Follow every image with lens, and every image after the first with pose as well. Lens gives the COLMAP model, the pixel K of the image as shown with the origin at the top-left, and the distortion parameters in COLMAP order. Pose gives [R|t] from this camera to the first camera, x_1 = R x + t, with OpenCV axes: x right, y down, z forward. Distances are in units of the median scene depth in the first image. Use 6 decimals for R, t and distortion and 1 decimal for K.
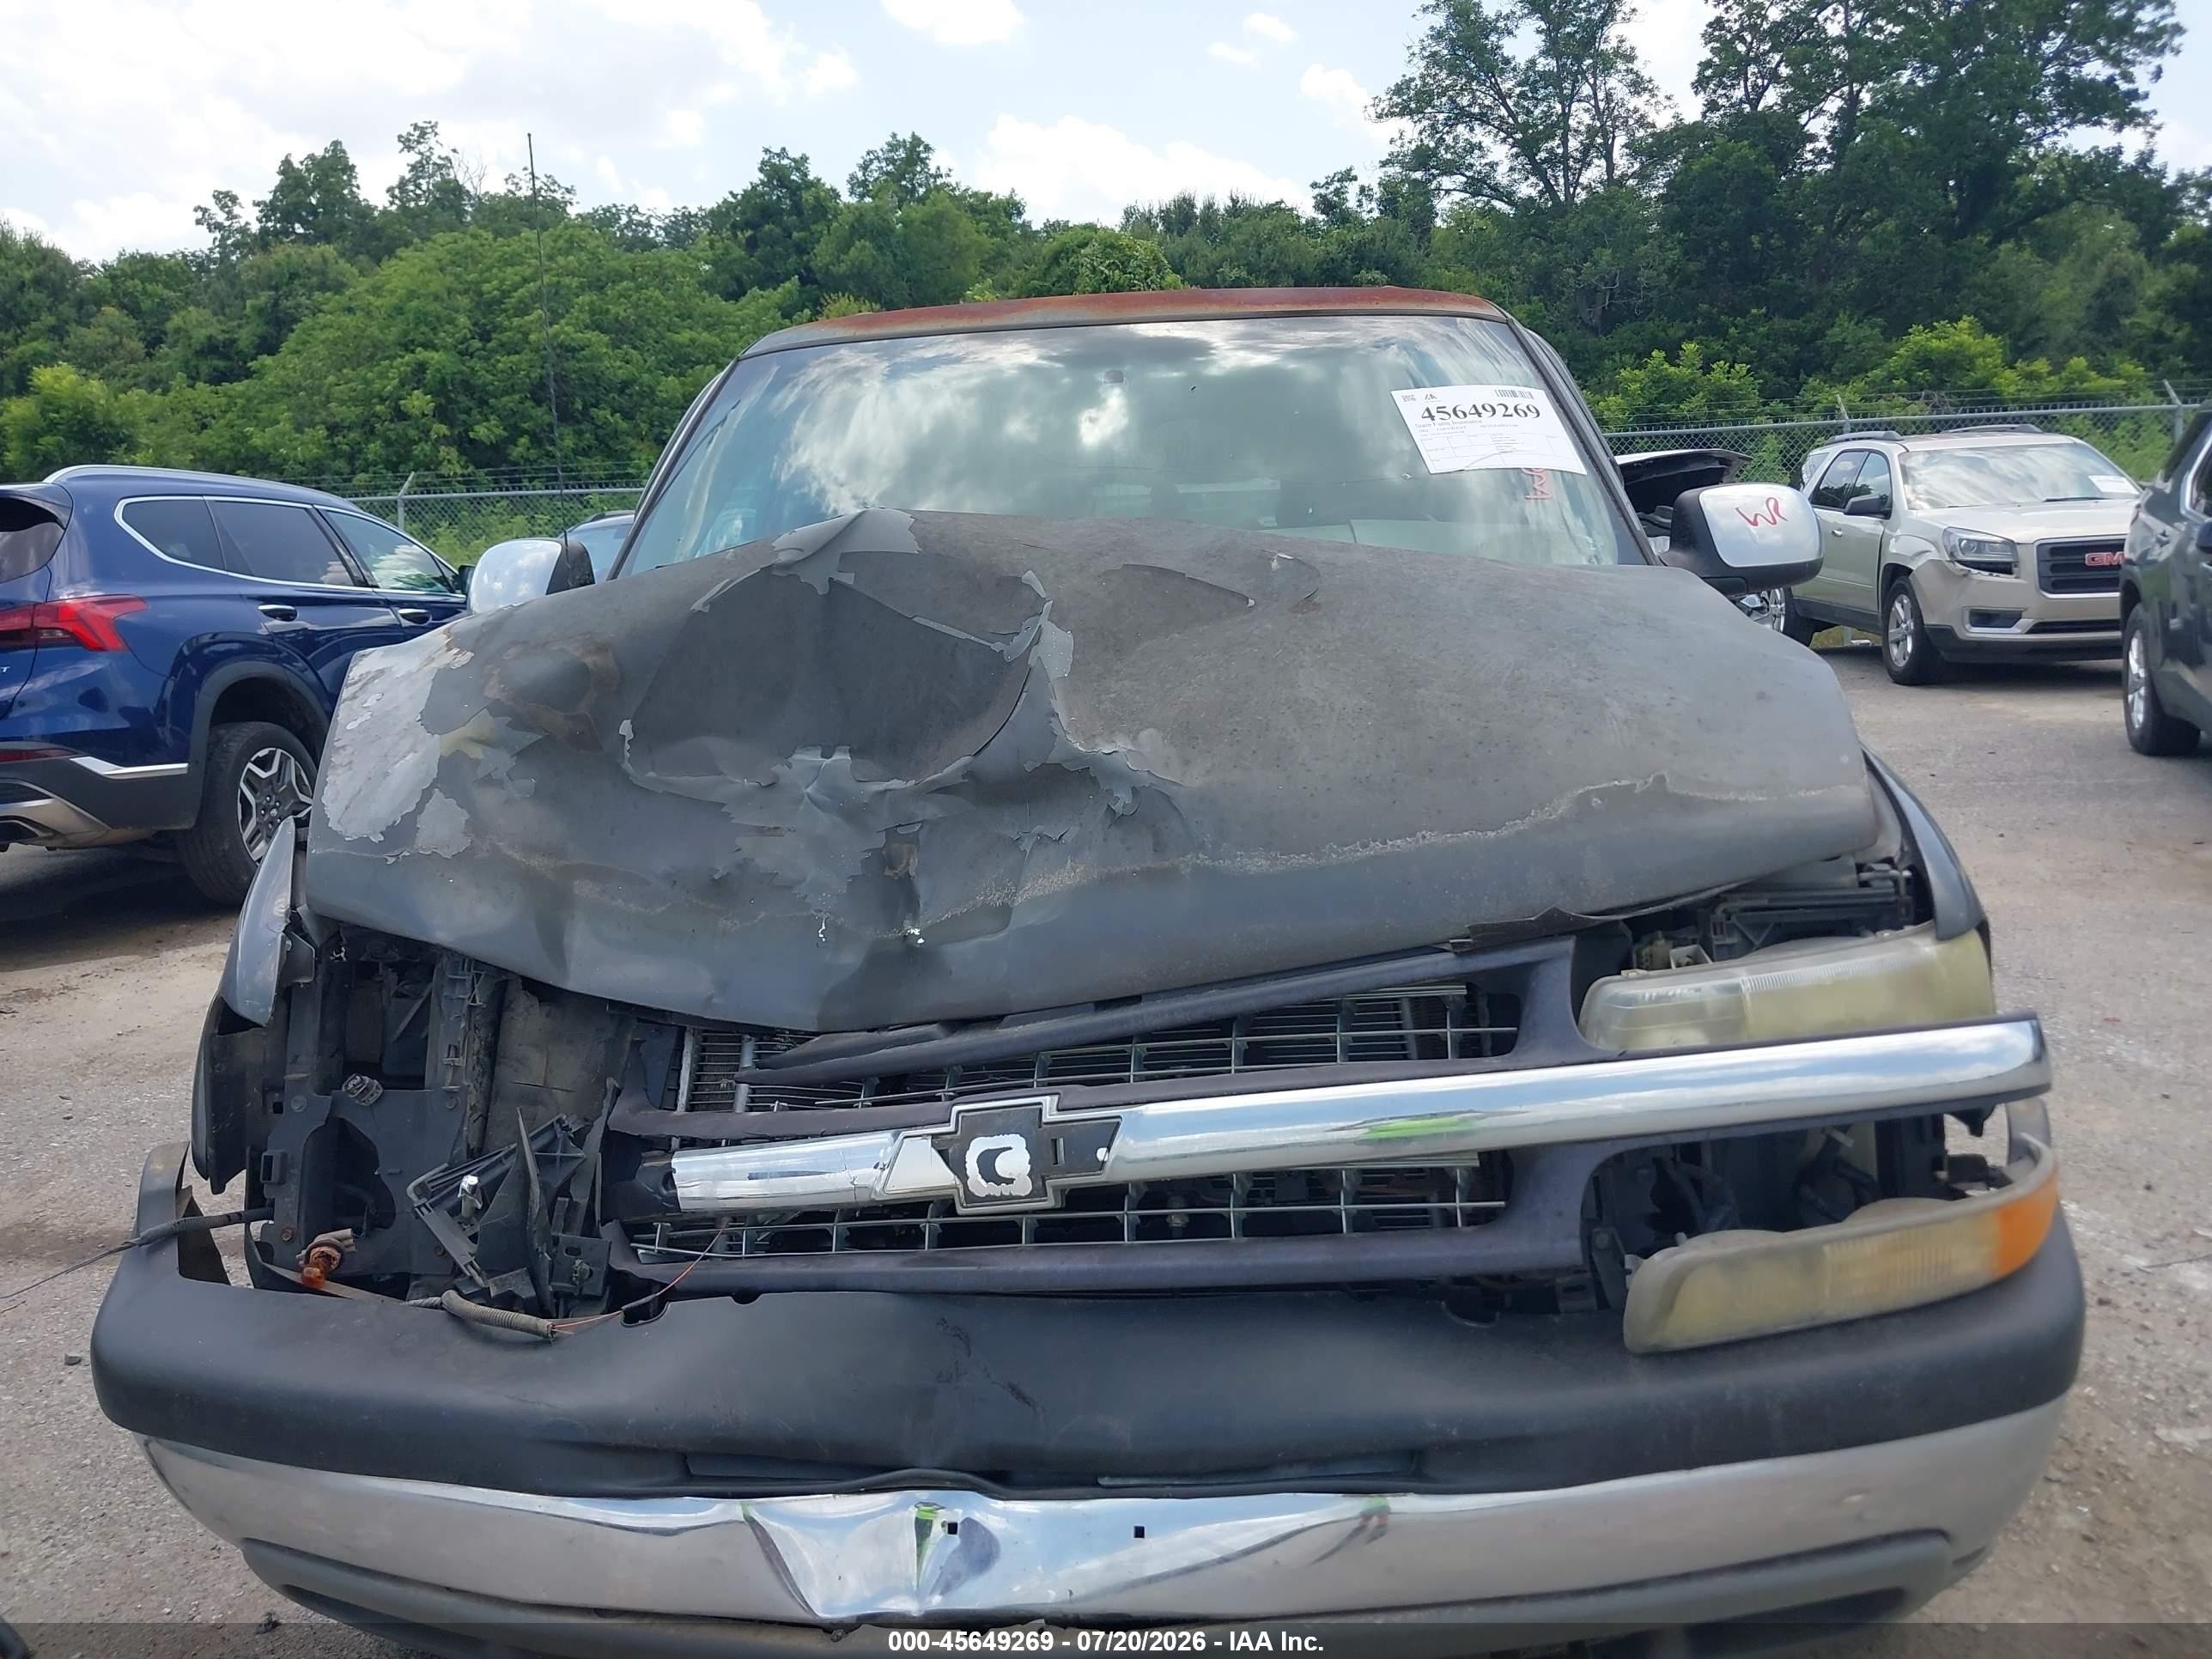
lens RADIAL K [[1852.5, 0, 1099.5], [0, 1852.5, 834.0], [0, 0, 1]] dist [-0.014244, 0.032232]
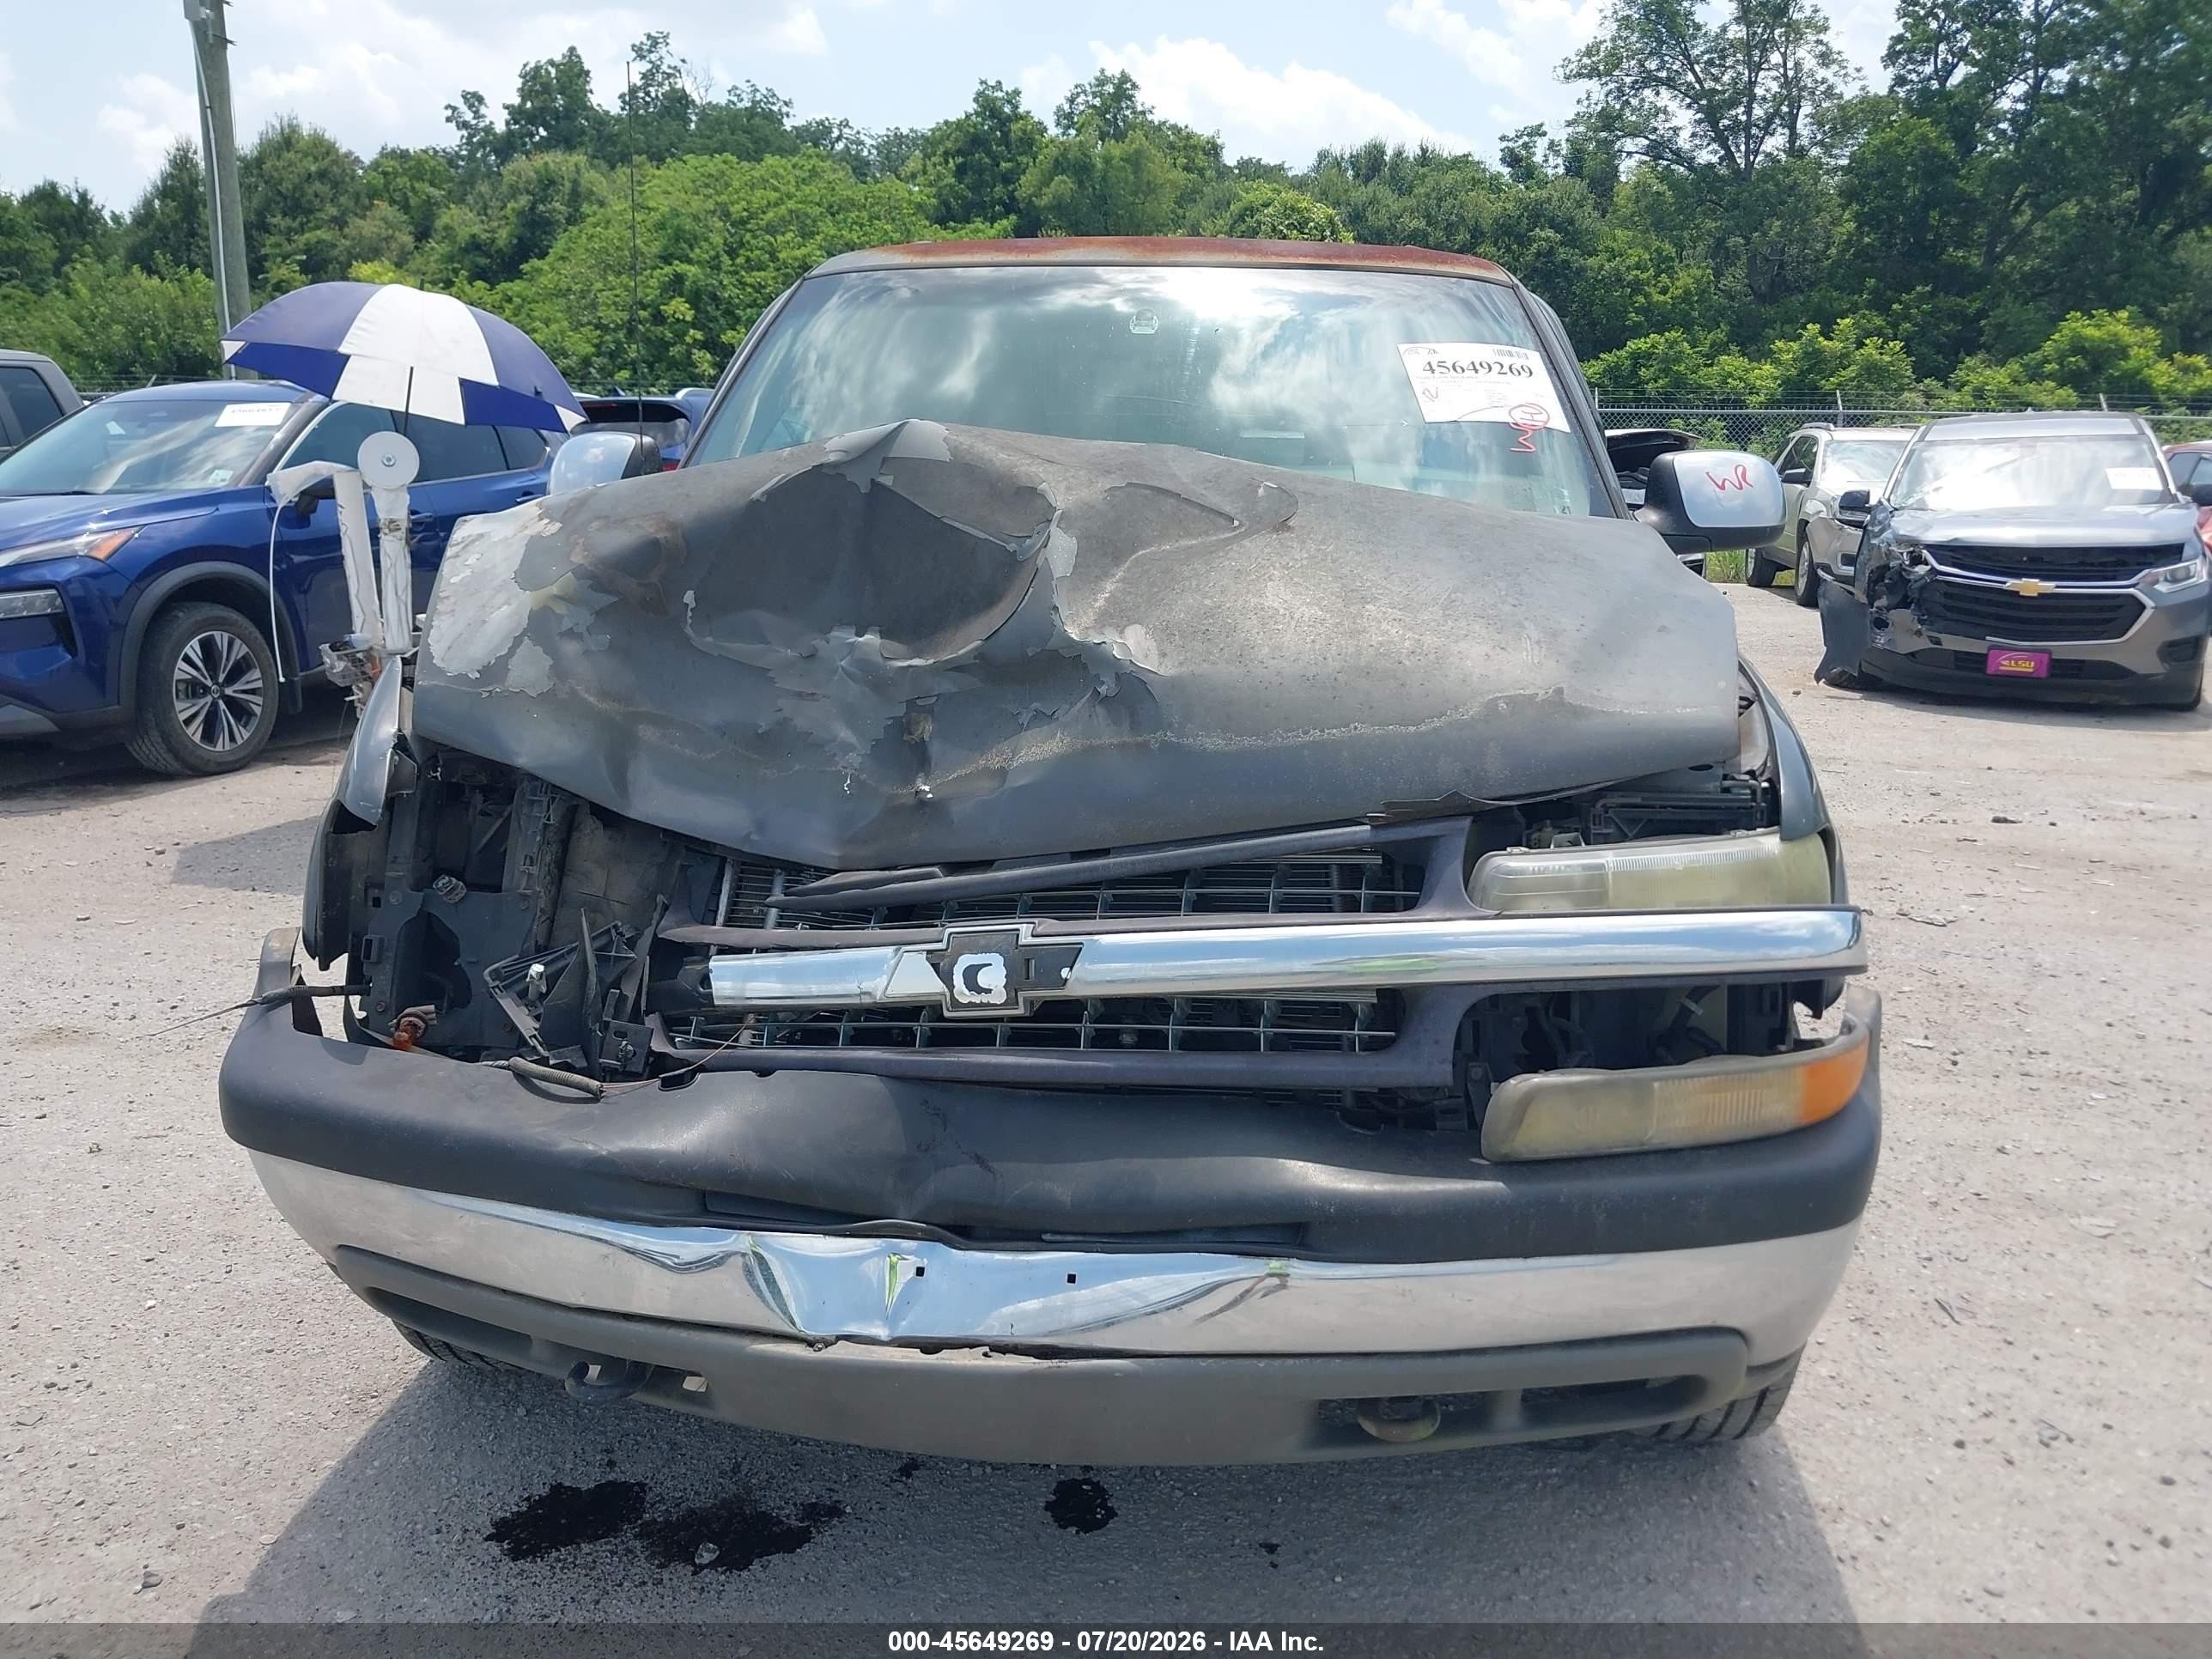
lens RADIAL K [[1852.5, 0, 1106.5], [0, 1852.5, 844.6], [0, 0, 1]] dist [-0.014244, 0.032232]
pose [[0.997600, 0.066816, -0.018137, 0.036876], [-0.066008, 0.996935, 0.041987, 0.031622], [0.020887, -0.040689, 0.998954, -0.161831]]
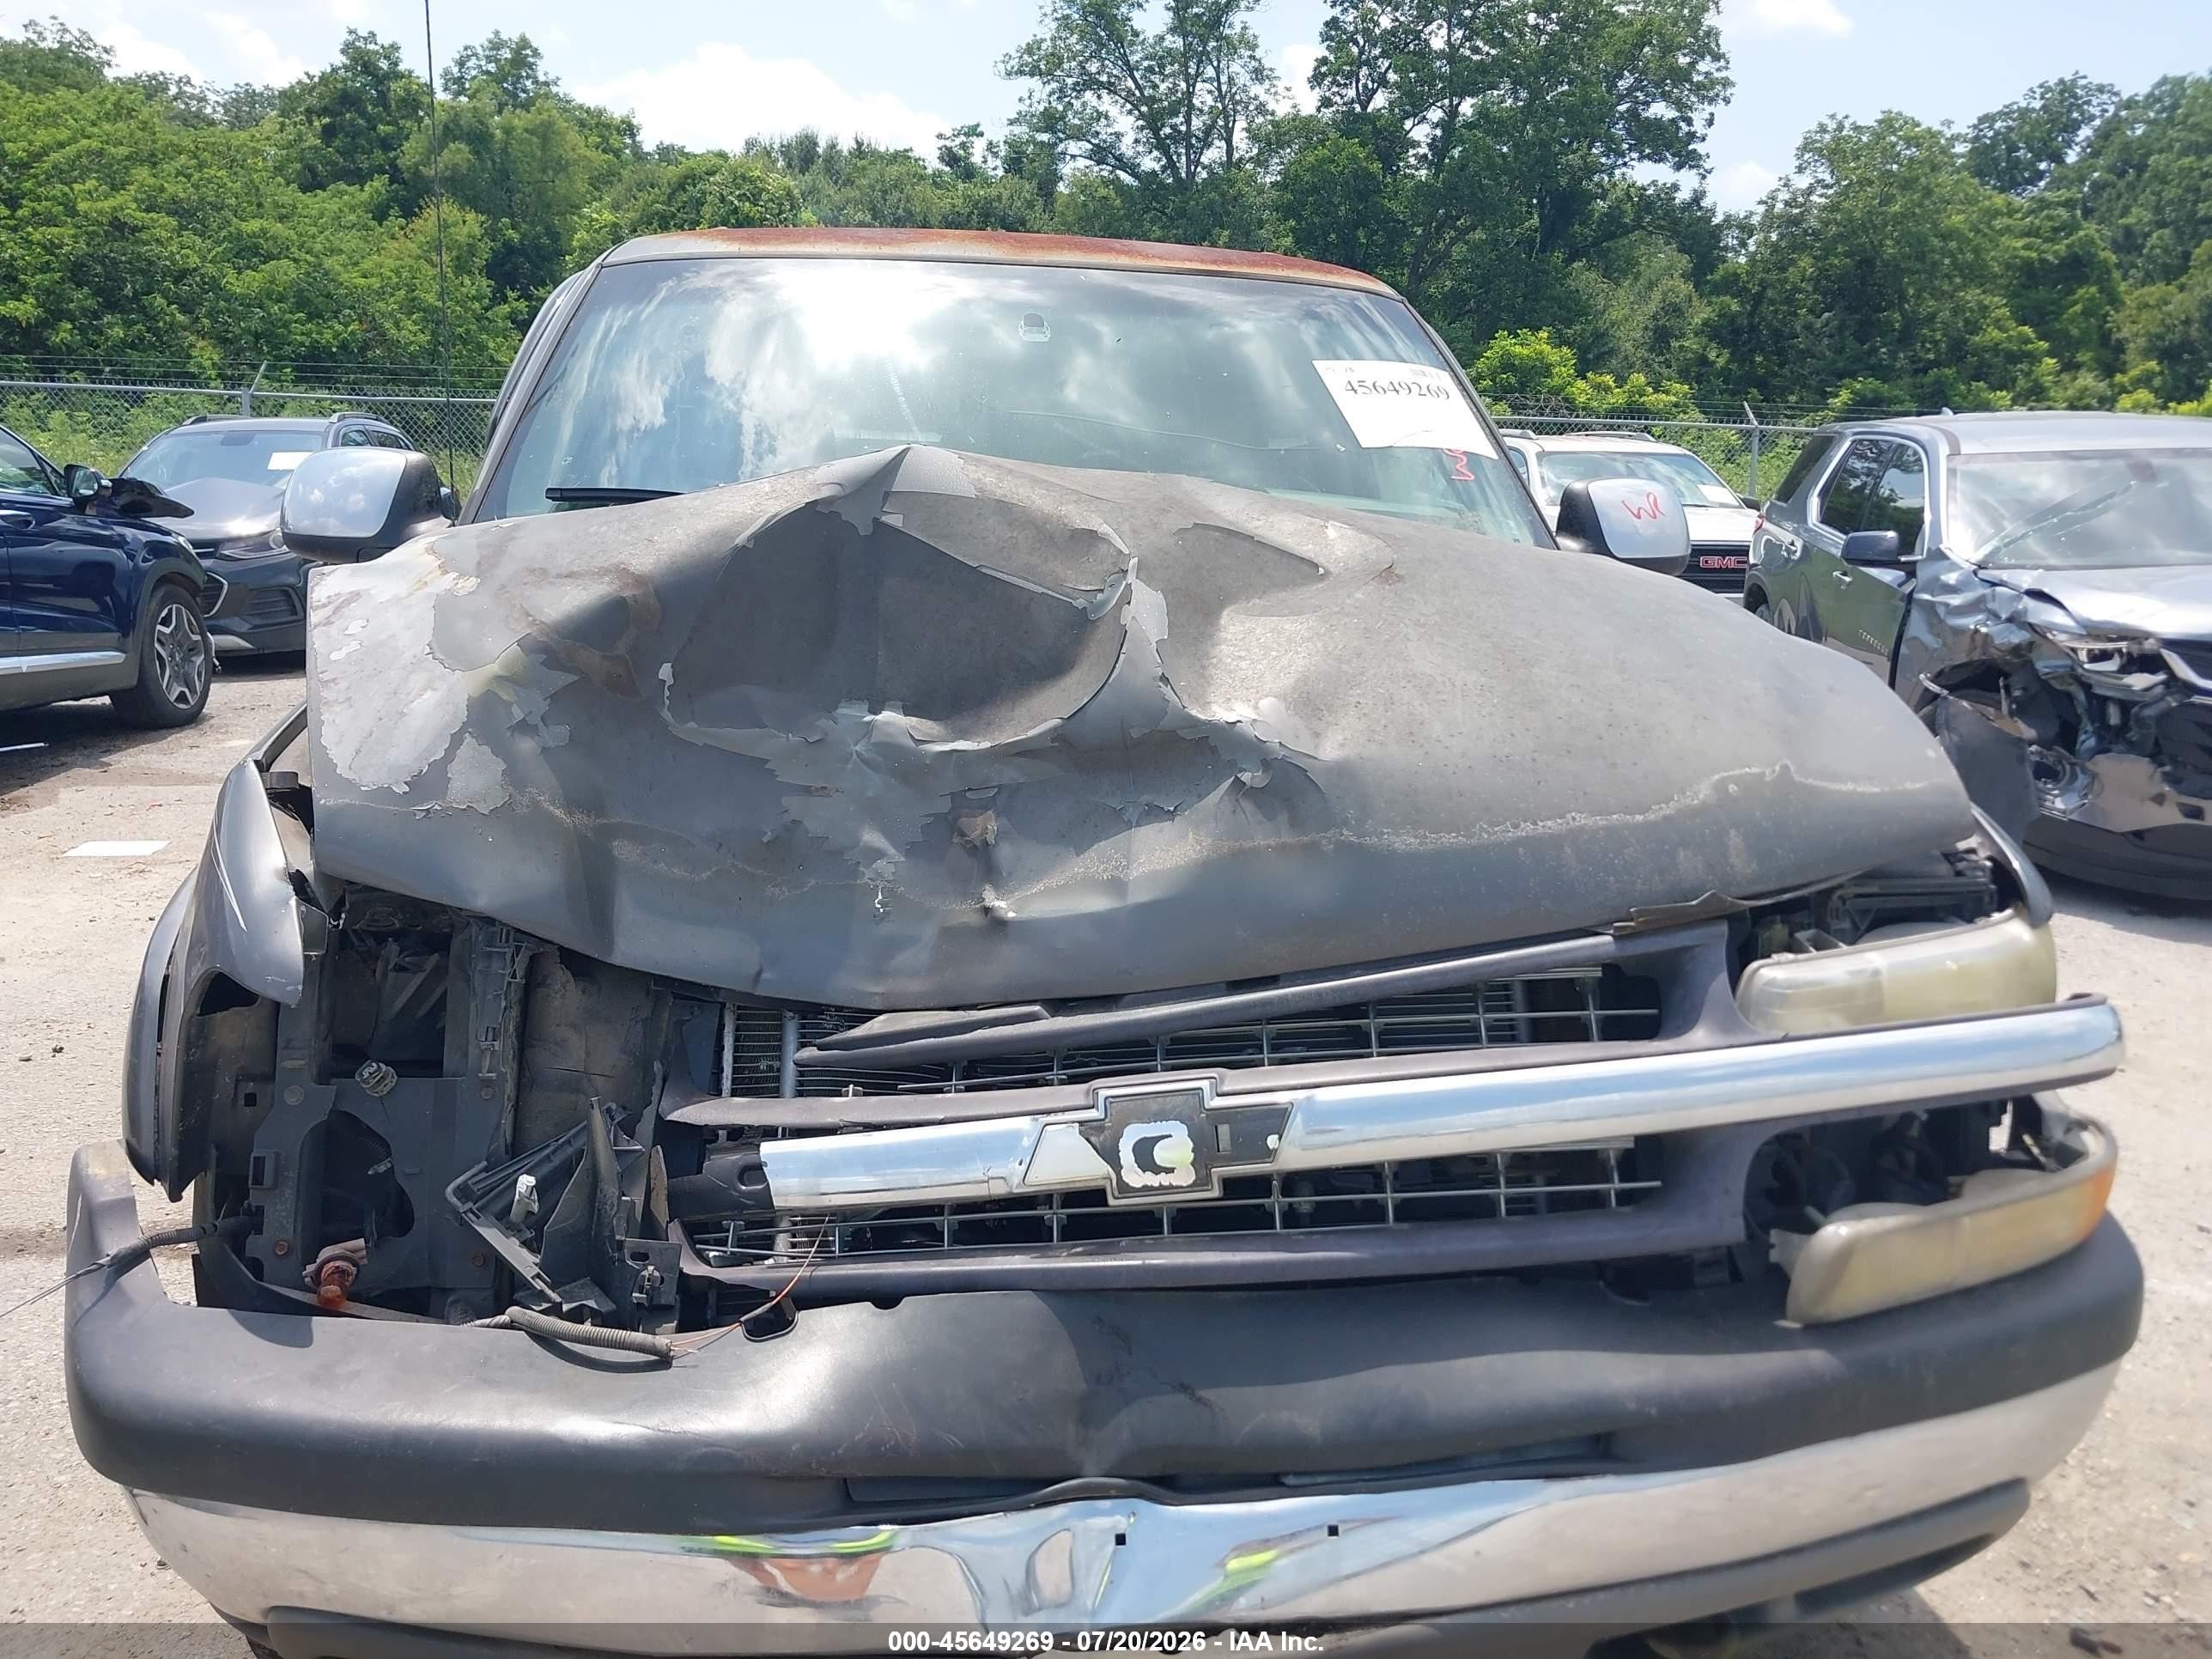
lens RADIAL K [[1852.5, 0, 1119.2], [0, 1852.5, 835.1], [0, 0, 1]] dist [-0.014244, 0.032232]
pose [[0.971212, 0.021497, 0.237246, -0.257375], [-0.027278, 0.999405, 0.021110, -0.003313], [-0.236651, -0.026974, 0.971220, 0.075423]]
